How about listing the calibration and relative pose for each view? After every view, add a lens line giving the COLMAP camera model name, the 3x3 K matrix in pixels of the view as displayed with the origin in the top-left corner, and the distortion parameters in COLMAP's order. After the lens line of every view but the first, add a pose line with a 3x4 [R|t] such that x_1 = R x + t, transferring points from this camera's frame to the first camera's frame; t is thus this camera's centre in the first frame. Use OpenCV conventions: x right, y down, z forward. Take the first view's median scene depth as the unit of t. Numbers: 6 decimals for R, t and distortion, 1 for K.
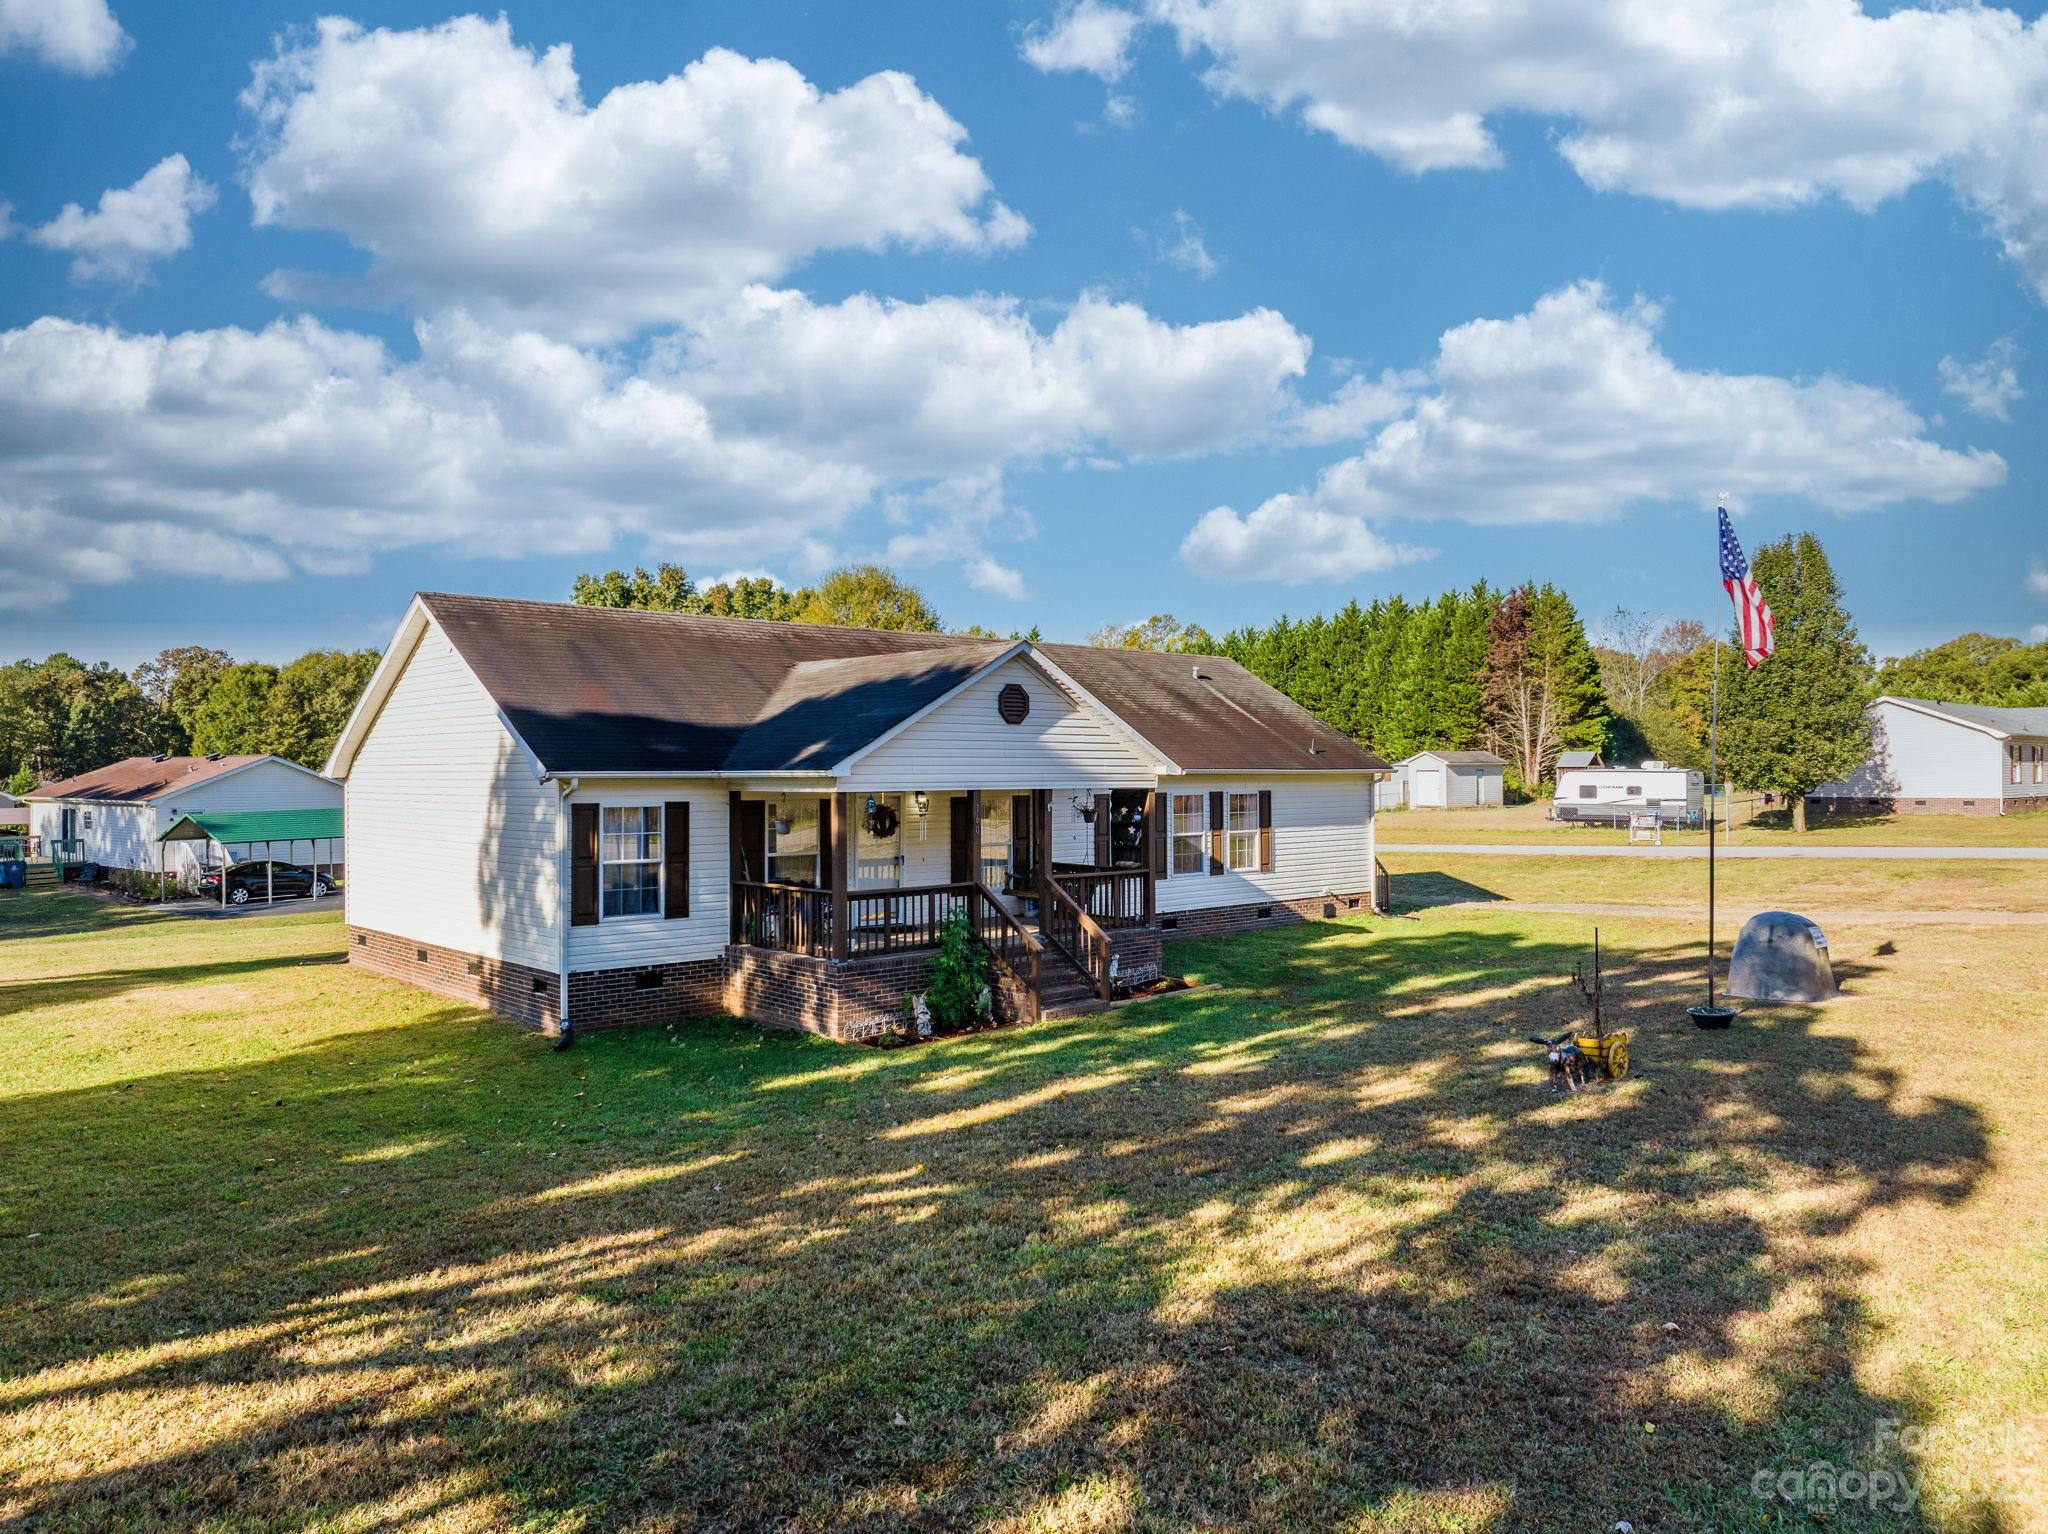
lens RADIAL K [[1431.7, 0, 1024.0], [0, 1431.7, 767.0], [0, 0, 1]] dist [-0.007819, -0.005013]
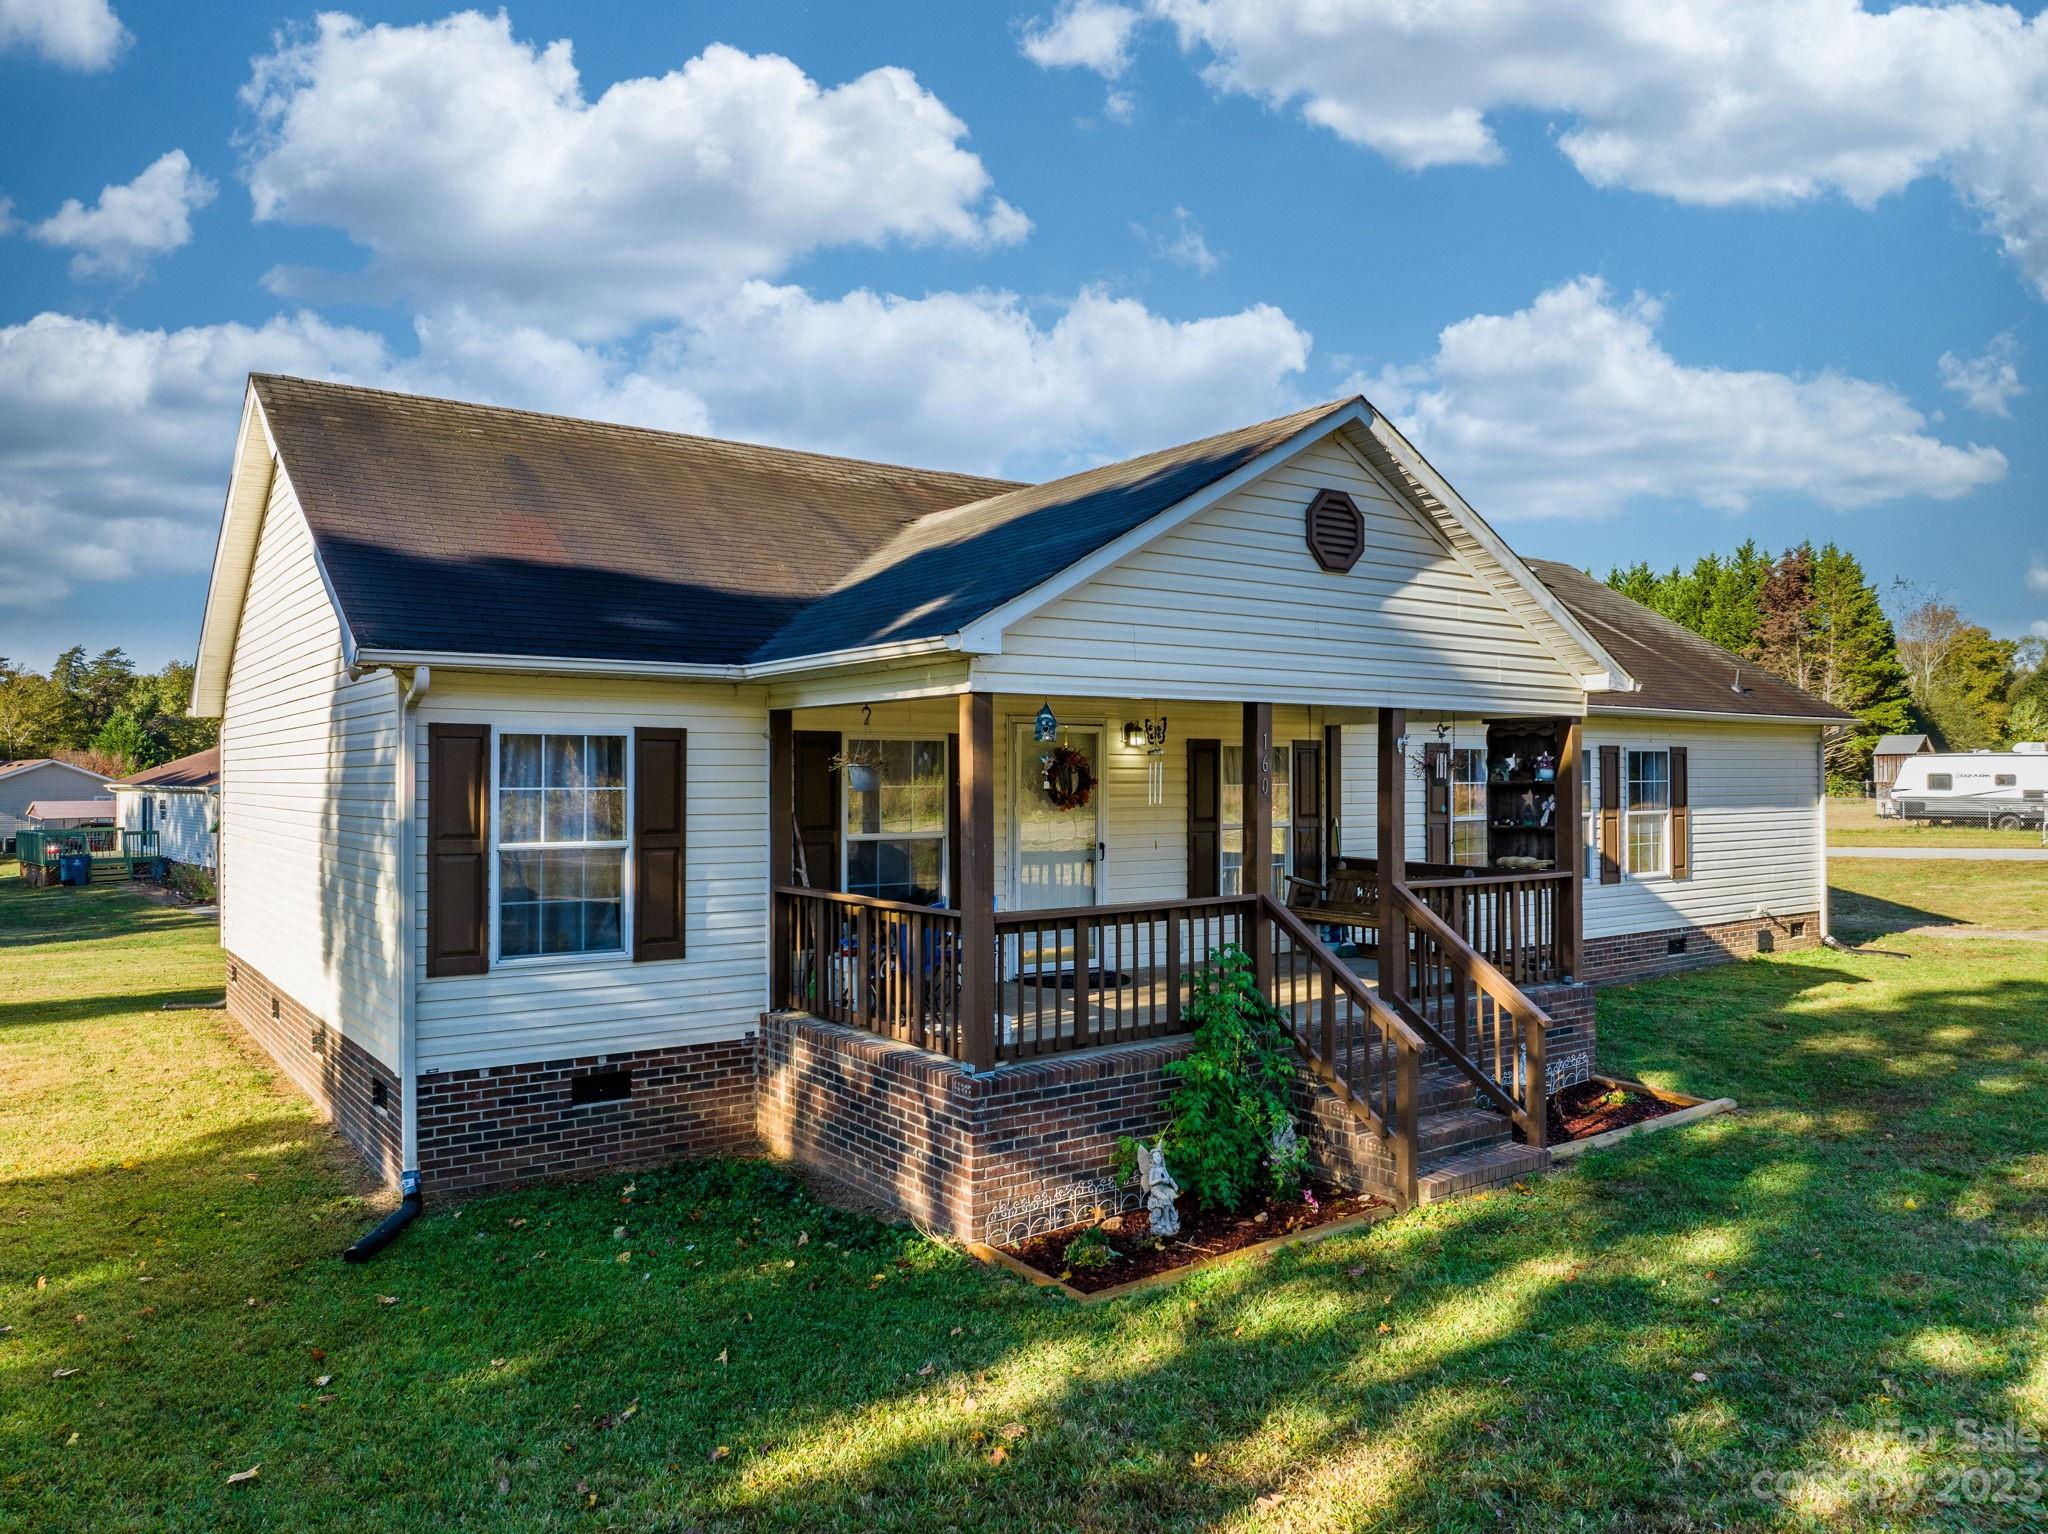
lens RADIAL K [[1431.7, 0, 1024.0], [0, 1431.7, 767.0], [0, 0, 1]] dist [-0.007819, -0.005013]
pose [[0.993146, -0.000163, -0.116882, -0.069518], [-0.000233, 0.999994, -0.003380, 0.047919], [0.116881, 0.003385, 0.993140, 0.626025]]
